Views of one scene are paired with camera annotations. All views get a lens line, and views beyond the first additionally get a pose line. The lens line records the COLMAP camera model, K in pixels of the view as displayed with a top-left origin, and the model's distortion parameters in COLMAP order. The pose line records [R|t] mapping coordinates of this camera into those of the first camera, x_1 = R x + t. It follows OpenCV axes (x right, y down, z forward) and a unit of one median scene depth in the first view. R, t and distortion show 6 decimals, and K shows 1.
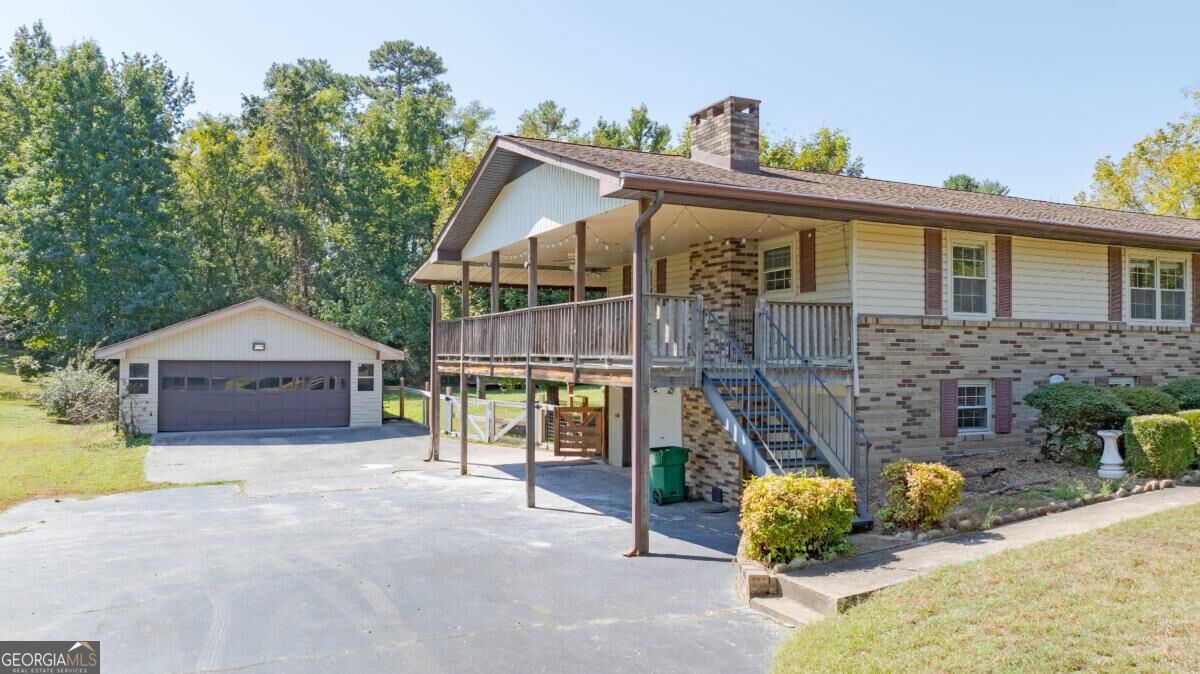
lens RADIAL K [[844.1, 0, 603.5], [0, 844.1, 345.9], [0, 0, 1]] dist [-0.025153, 0.035326]
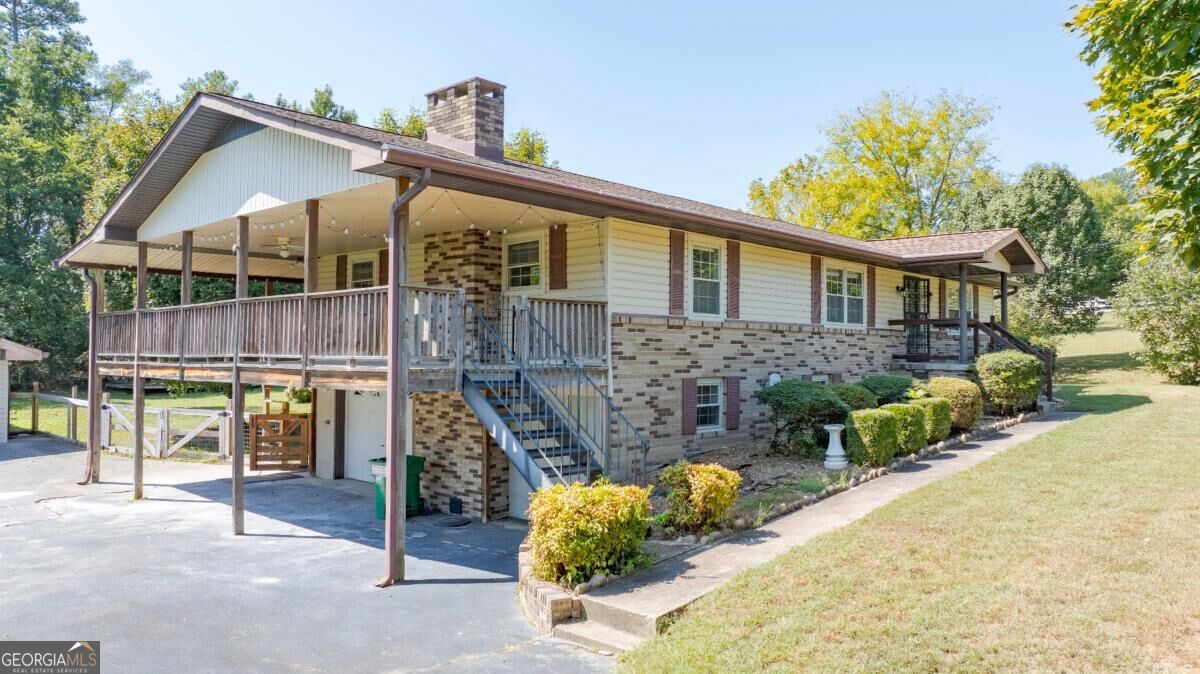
lens RADIAL K [[844.1, 0, 595.8], [0, 844.1, 342.8], [0, 0, 1]] dist [-0.025153, 0.035326]
pose [[0.930014, 0.005045, 0.367489, -0.066085], [-0.003905, 0.999985, -0.003846, 0.000548], [-0.367503, 0.002142, 0.930020, 0.084153]]
